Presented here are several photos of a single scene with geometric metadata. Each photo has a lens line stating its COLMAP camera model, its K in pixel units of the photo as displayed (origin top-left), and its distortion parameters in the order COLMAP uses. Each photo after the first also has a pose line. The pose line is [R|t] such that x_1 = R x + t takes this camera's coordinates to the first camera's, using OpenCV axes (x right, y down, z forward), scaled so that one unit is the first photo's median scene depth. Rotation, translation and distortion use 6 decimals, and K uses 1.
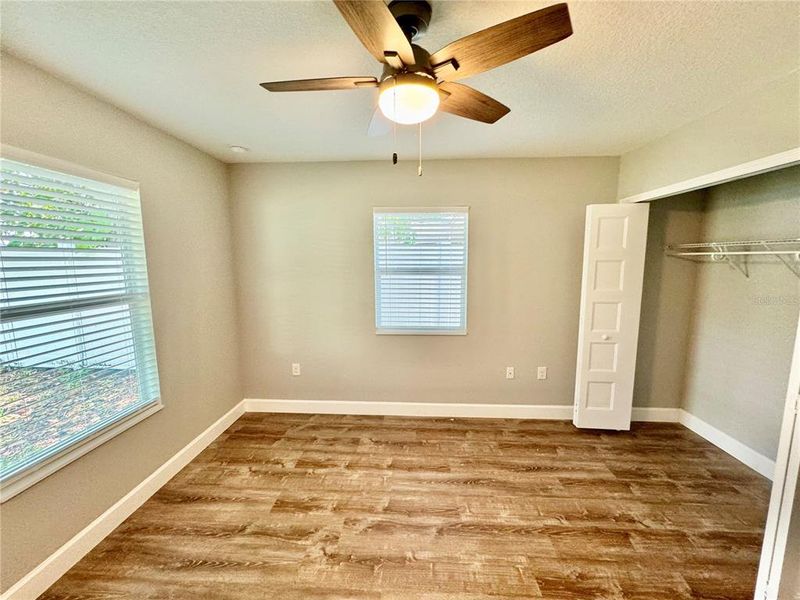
lens RADIAL K [[319.4, 0, 402.7], [0, 319.4, 303.3], [0, 0, 1]] dist [-0.001427, 0.000836]
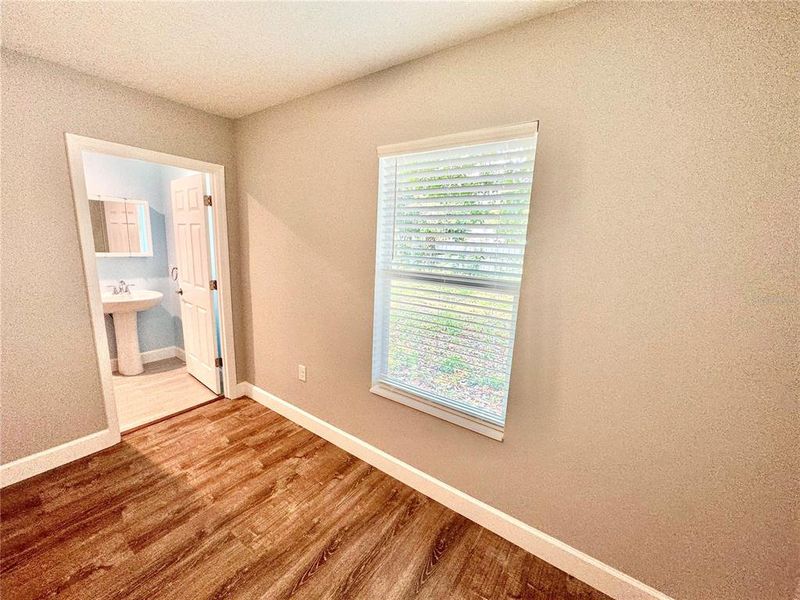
lens RADIAL K [[319.4, 0, 395.3], [0, 319.4, 298.6], [0, 0, 1]] dist [-0.001427, 0.000836]
pose [[-0.534523, 0.138375, -0.833749, -0.048997], [-0.154630, 0.953842, 0.257441, -0.119043], [0.830888, 0.266531, -0.488453, 0.938487]]
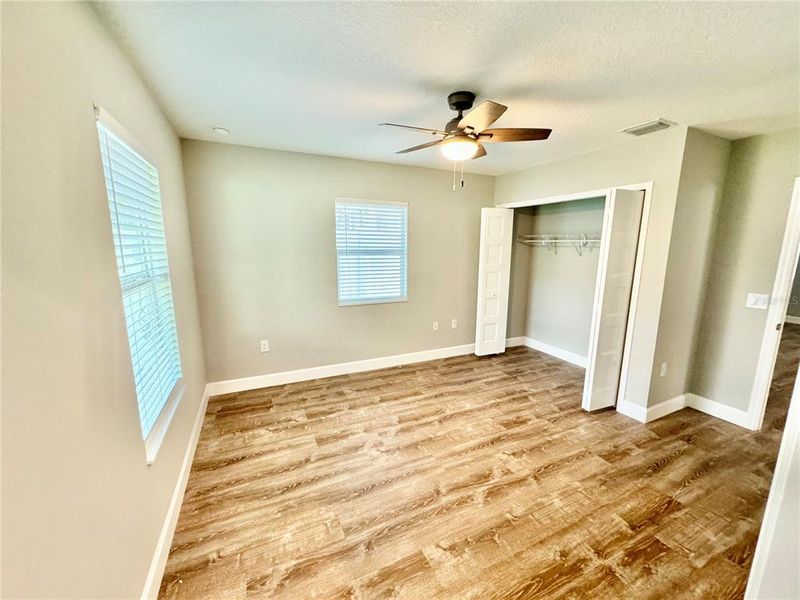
lens RADIAL K [[319.4, 0, 400.5], [0, 319.4, 305.5], [0, 0, 1]] dist [-0.001427, 0.000836]
pose [[0.882920, -0.079610, 0.462725, -0.523508], [0.054516, 0.996237, 0.067378, 0.032485], [-0.466348, -0.034263, 0.883938, -0.181622]]
